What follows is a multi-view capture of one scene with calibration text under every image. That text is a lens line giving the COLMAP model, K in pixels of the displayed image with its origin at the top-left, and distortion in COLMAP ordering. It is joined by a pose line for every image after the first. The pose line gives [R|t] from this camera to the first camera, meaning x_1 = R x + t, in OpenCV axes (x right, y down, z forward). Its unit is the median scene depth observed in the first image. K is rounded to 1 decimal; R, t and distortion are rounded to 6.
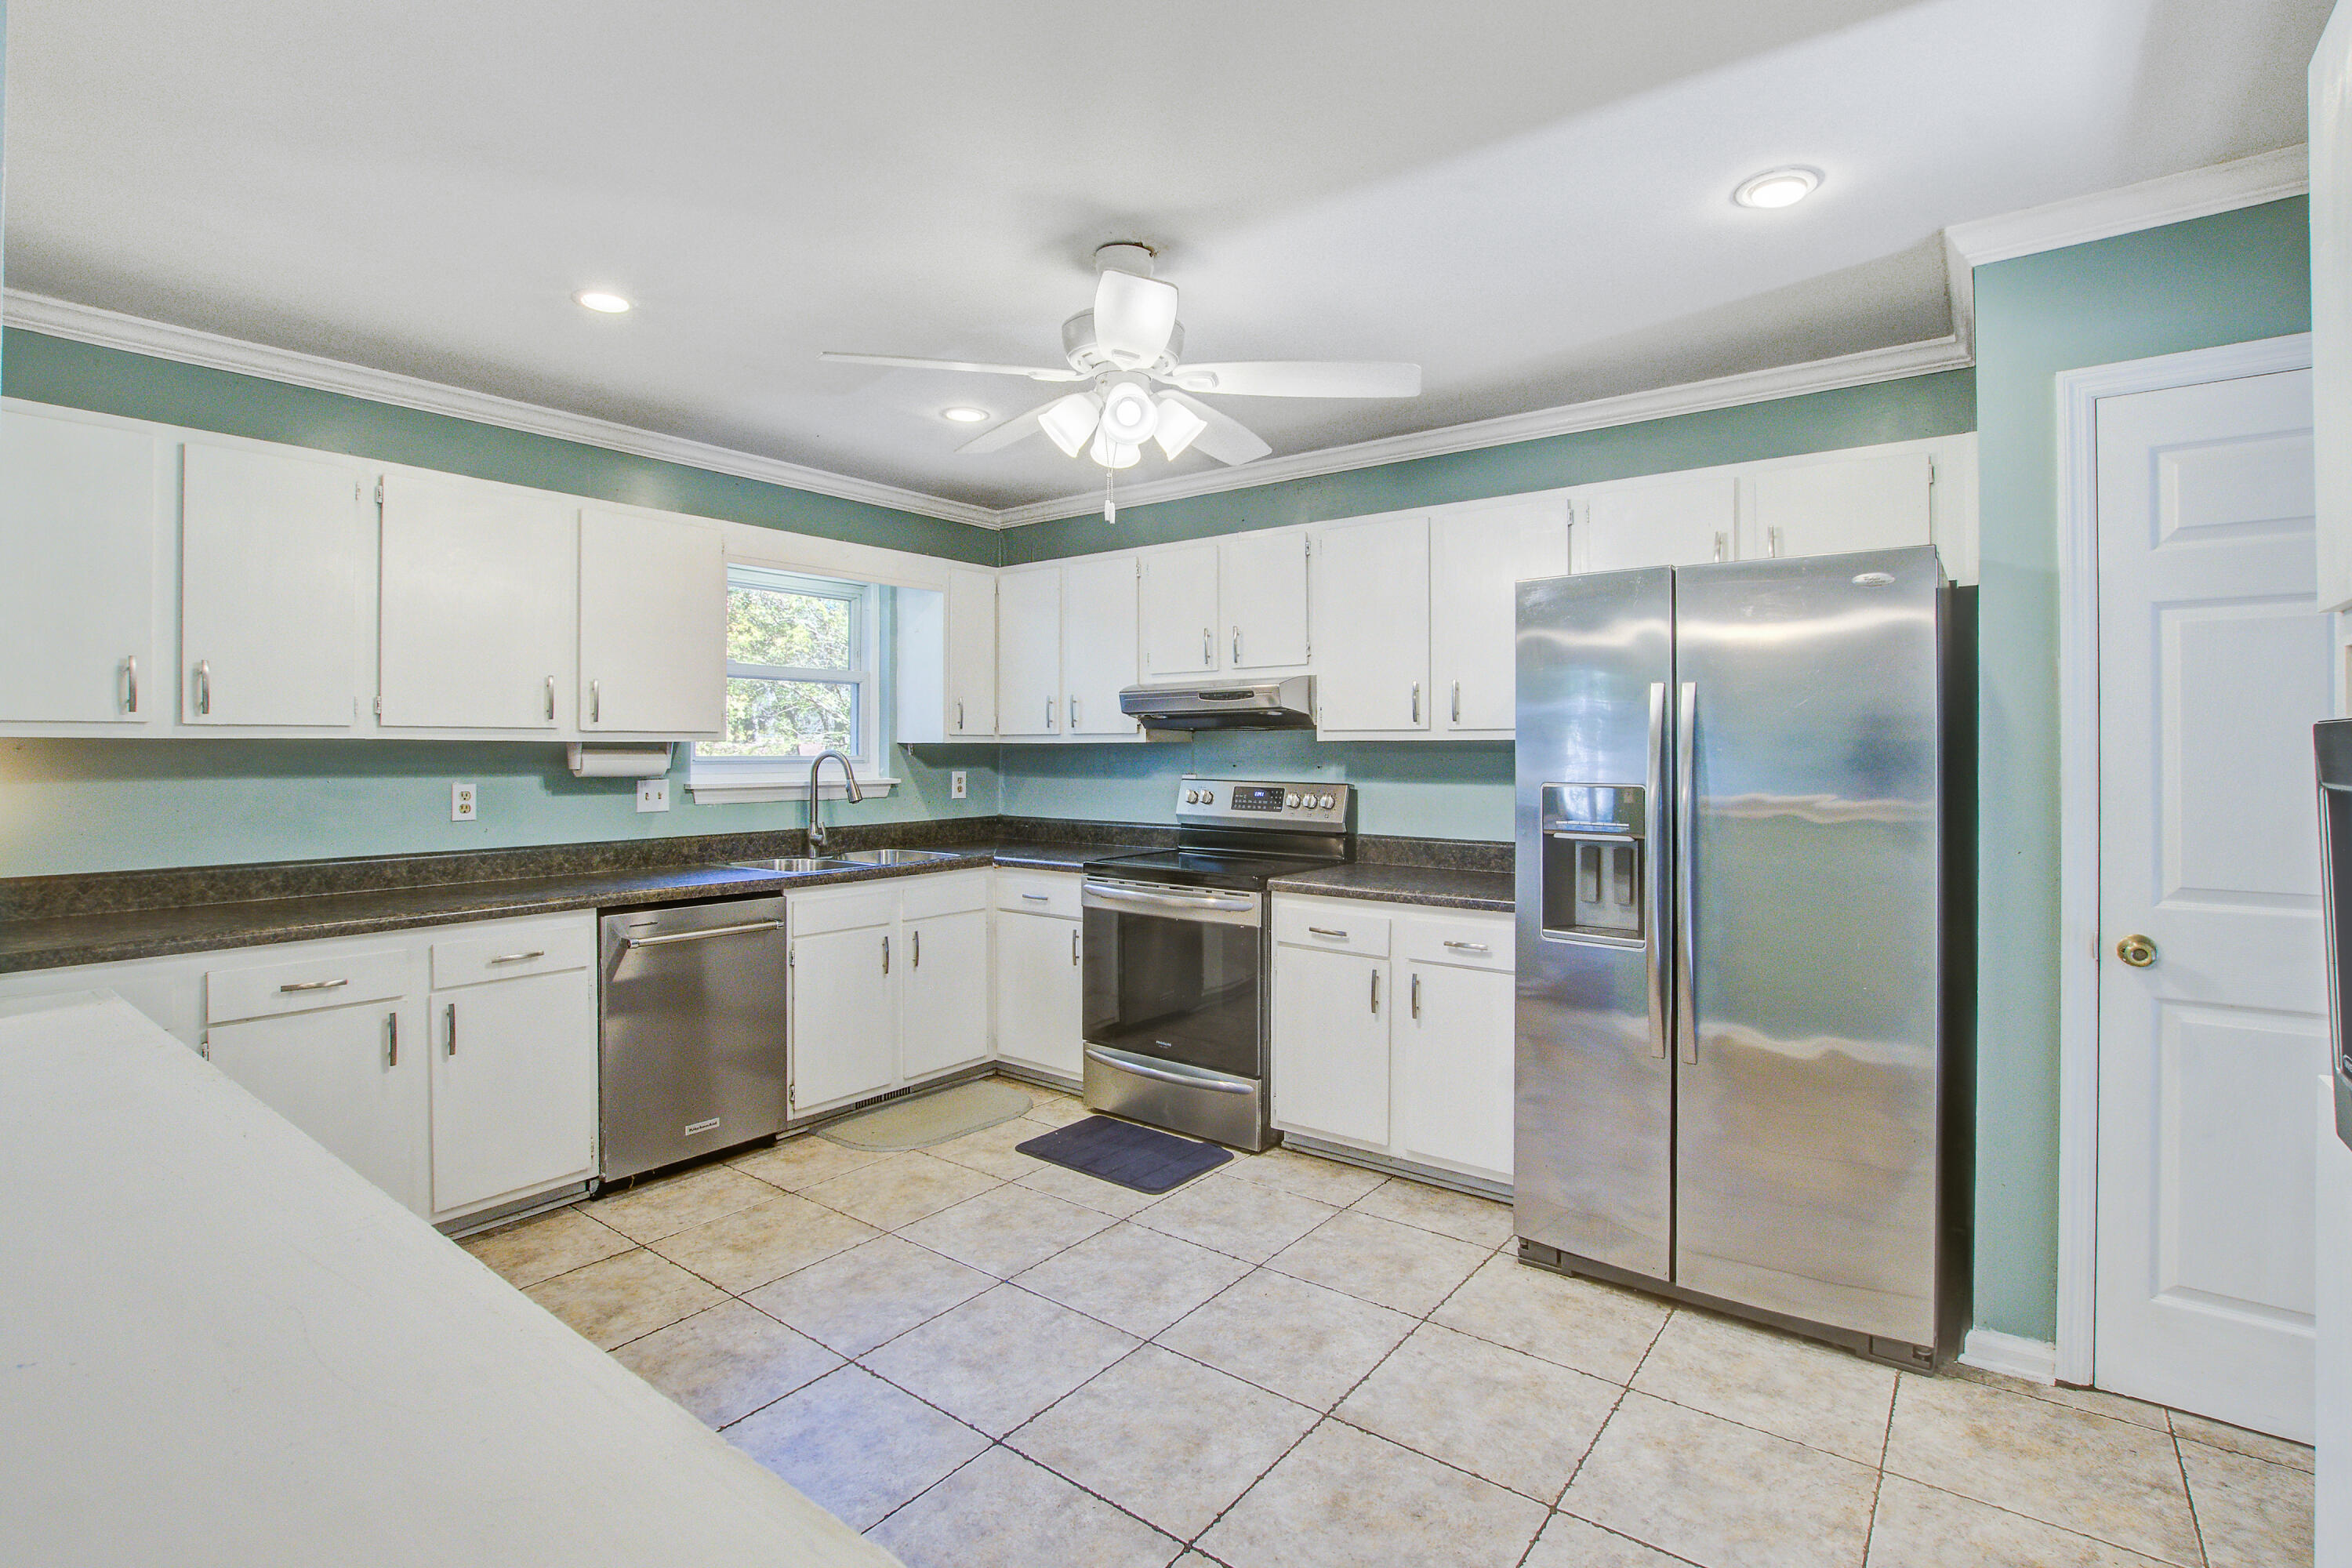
lens RADIAL K [[1095.4, 0, 1165.9], [0, 1095.4, 745.3], [0, 0, 1]] dist [-0.021103, 0.000765]
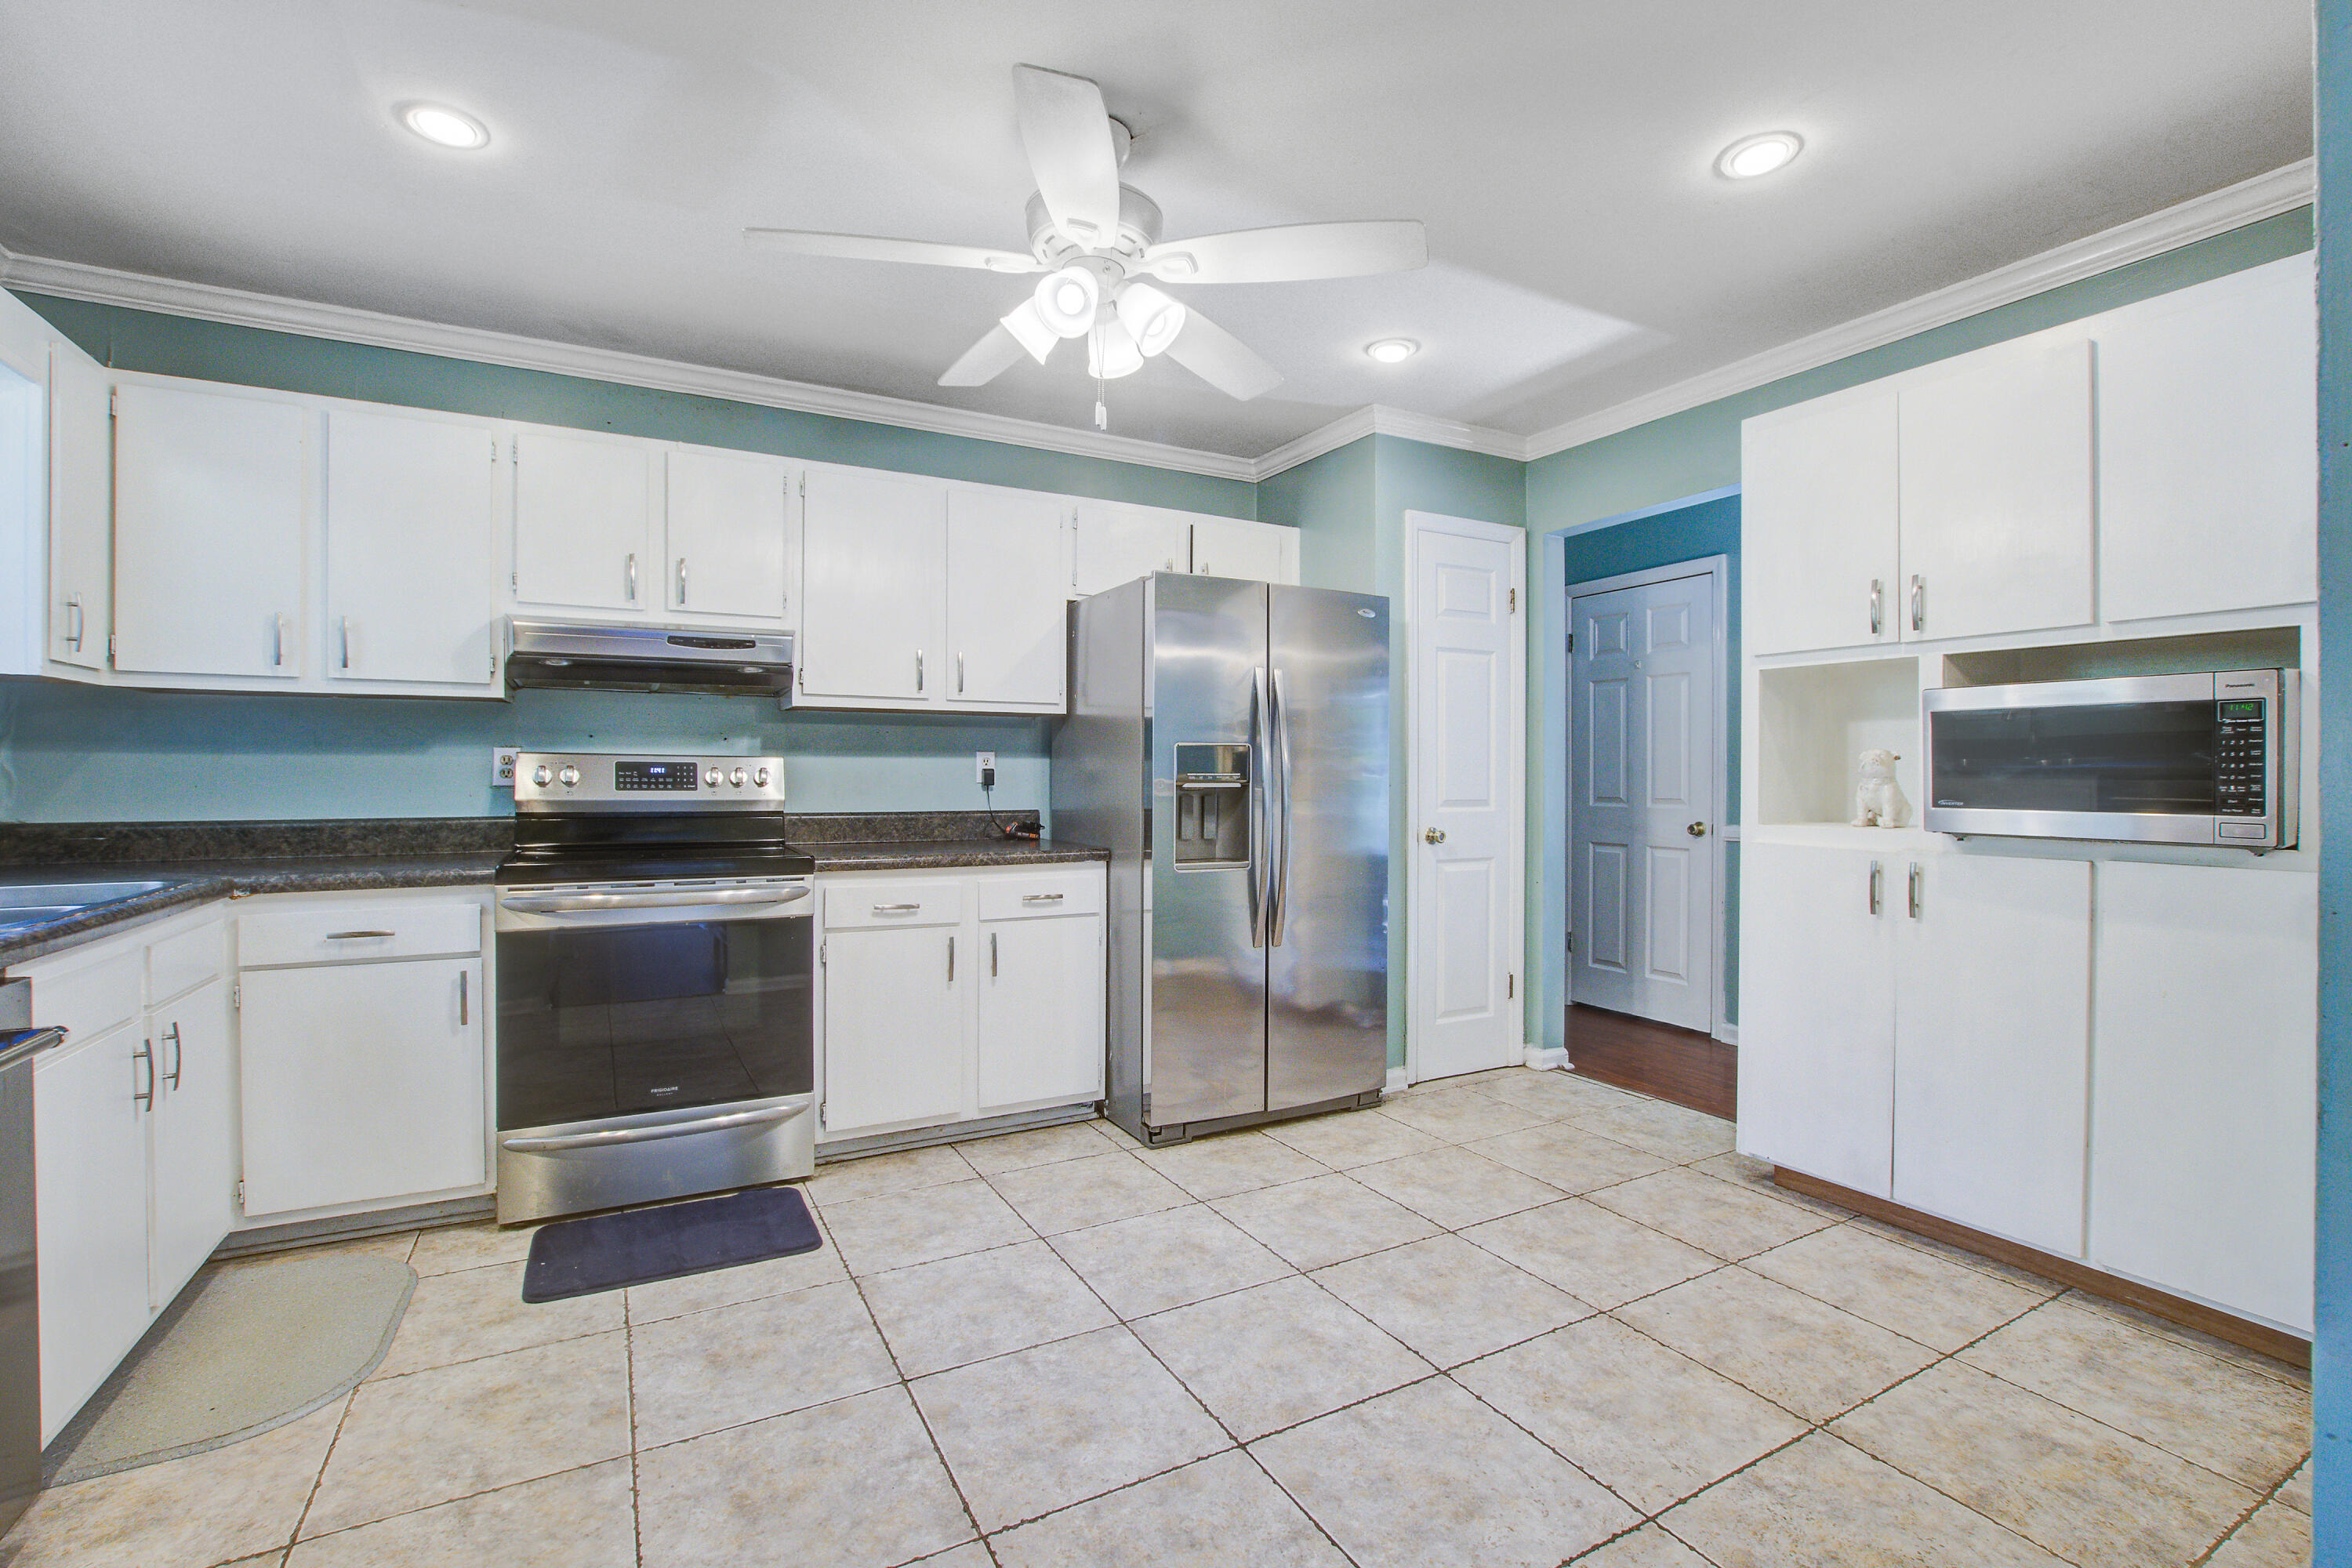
lens RADIAL K [[1045.2, 0, 1172.5], [0, 1045.2, 787.0], [0, 0, 1]] dist [-0.026811, 0.005167]
pose [[0.405792, -0.007392, 0.913936, -0.548972], [-0.008075, 0.999899, 0.011672, 0.054043], [-0.913930, -0.012116, 0.405692, 0.413688]]
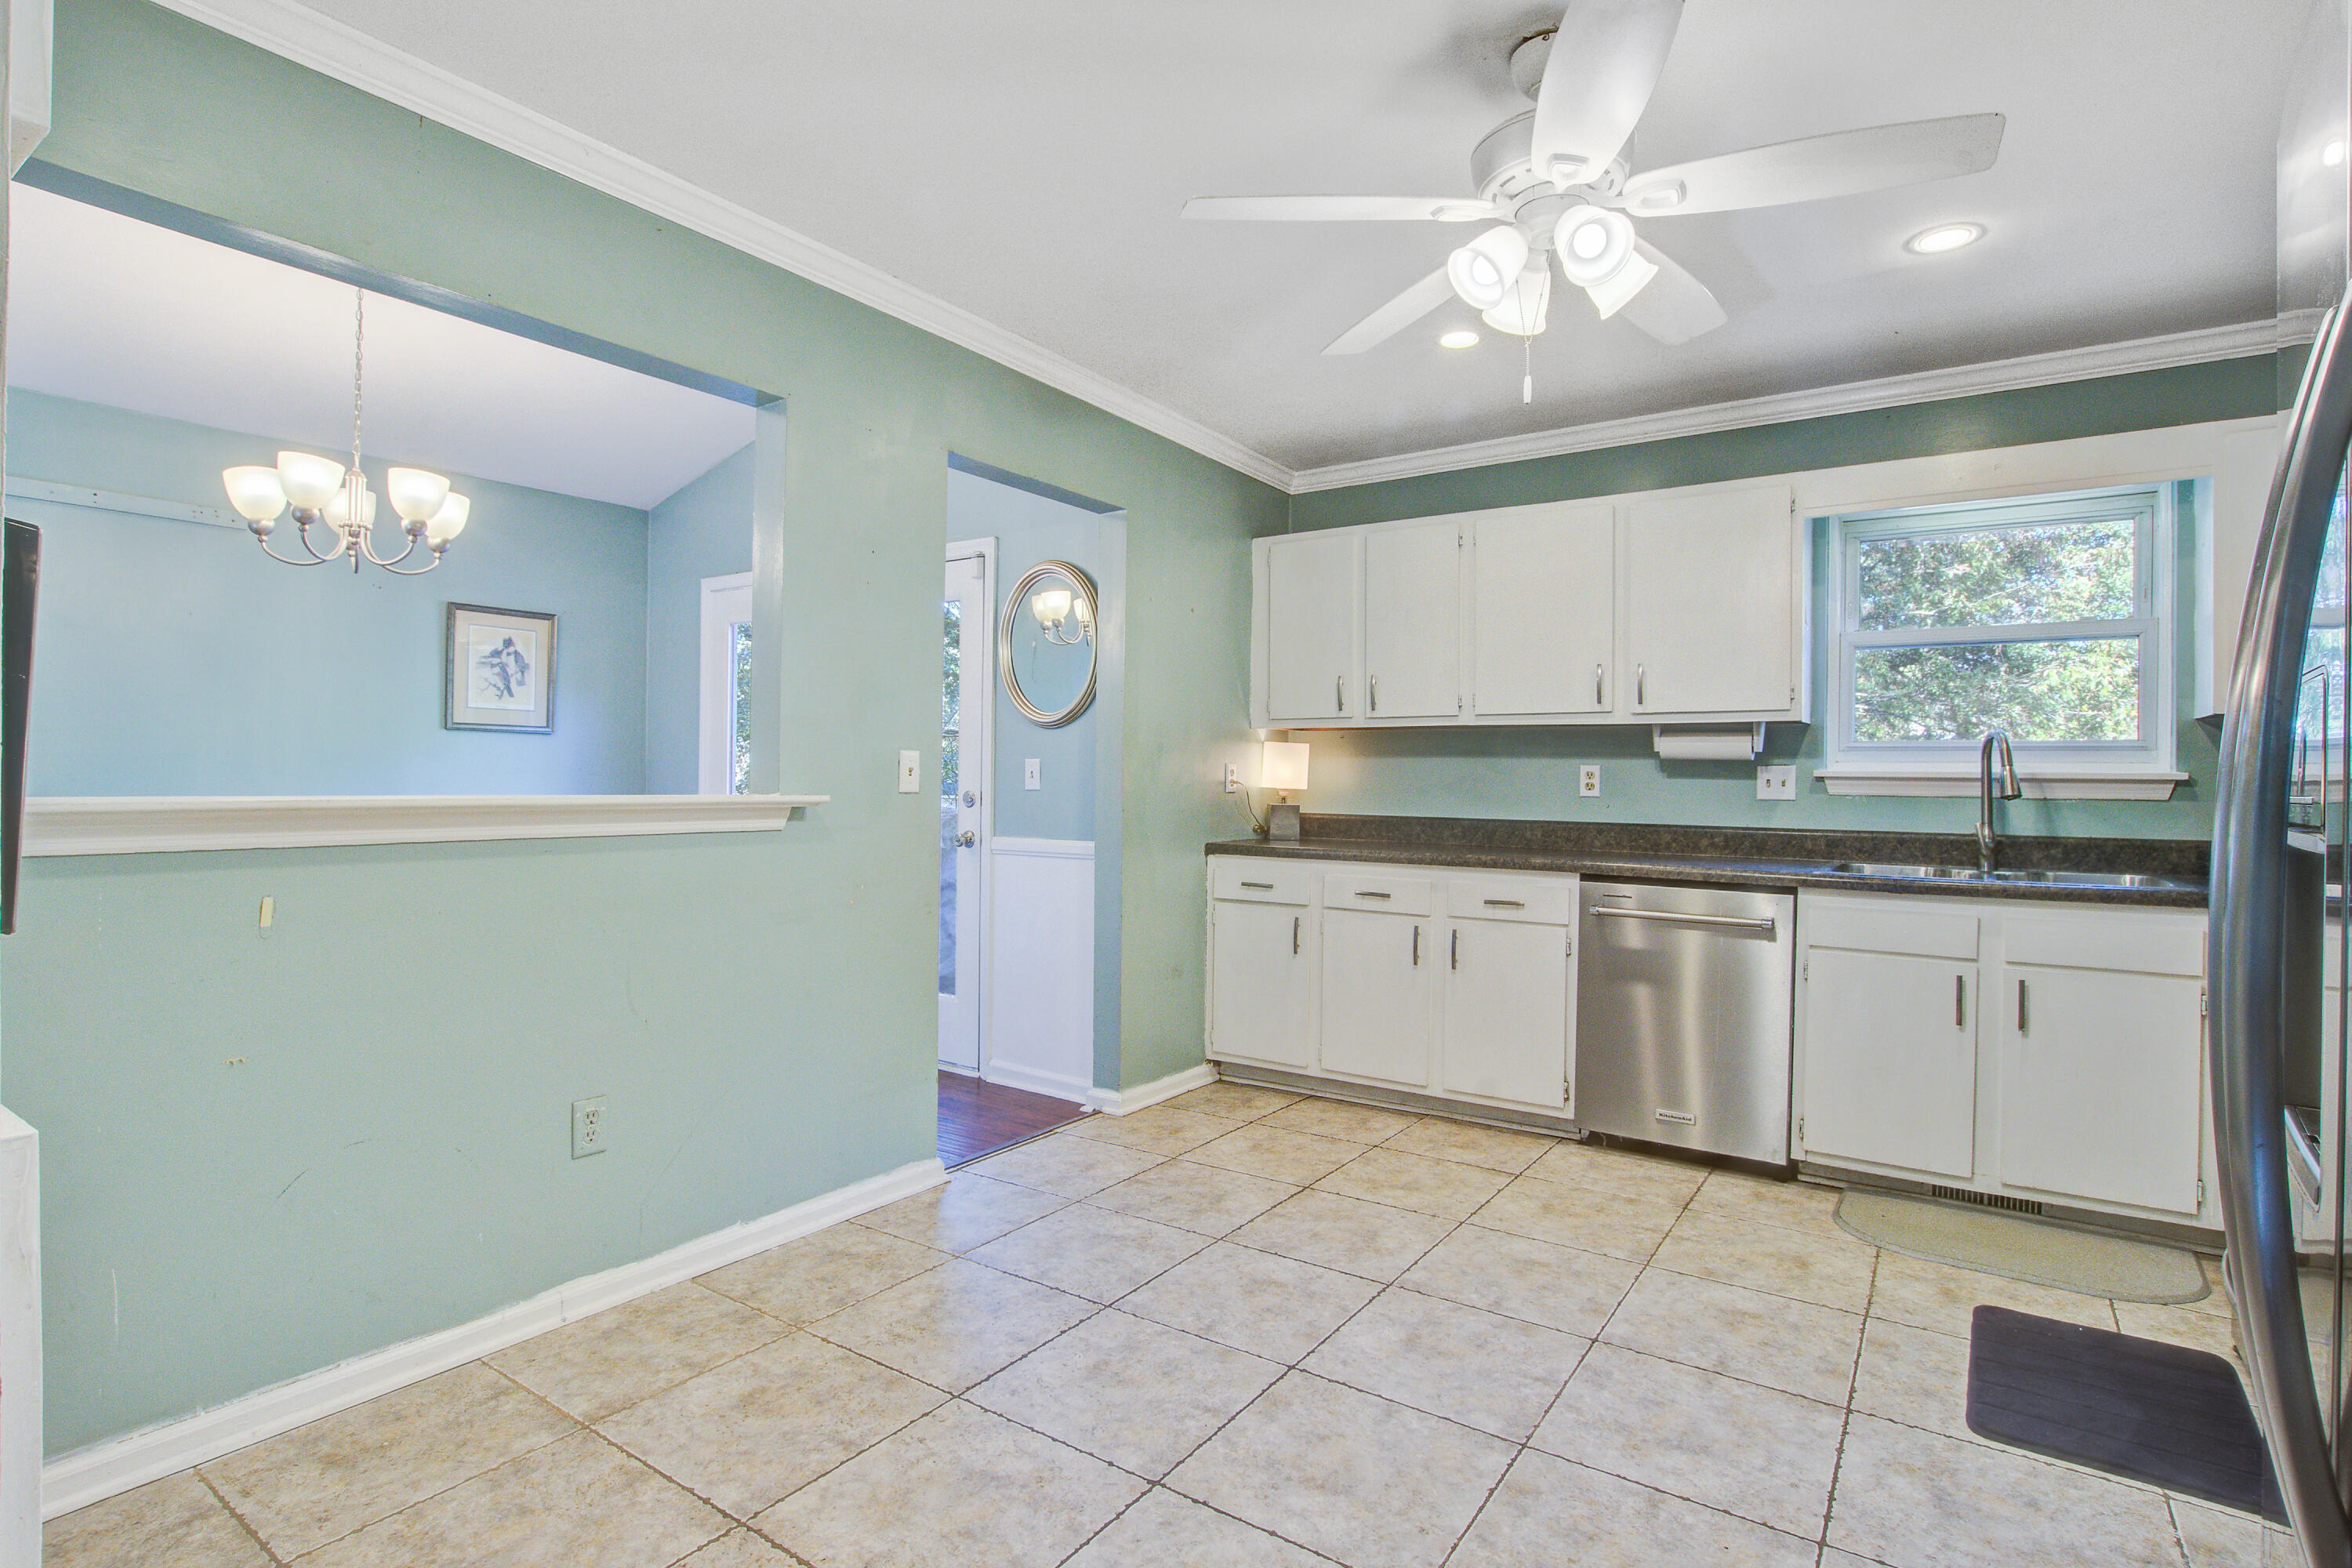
lens RADIAL K [[1150.6, 0, 1198.9], [0, 1150.6, 780.1], [0, 0, 1]] dist [-0.022206, 0.000140]
pose [[0.068091, 0.002383, -0.997676, 0.528309], [-0.007303, 0.999972, 0.001890, 0.050638], [0.997652, 0.007157, 0.068106, 0.483773]]
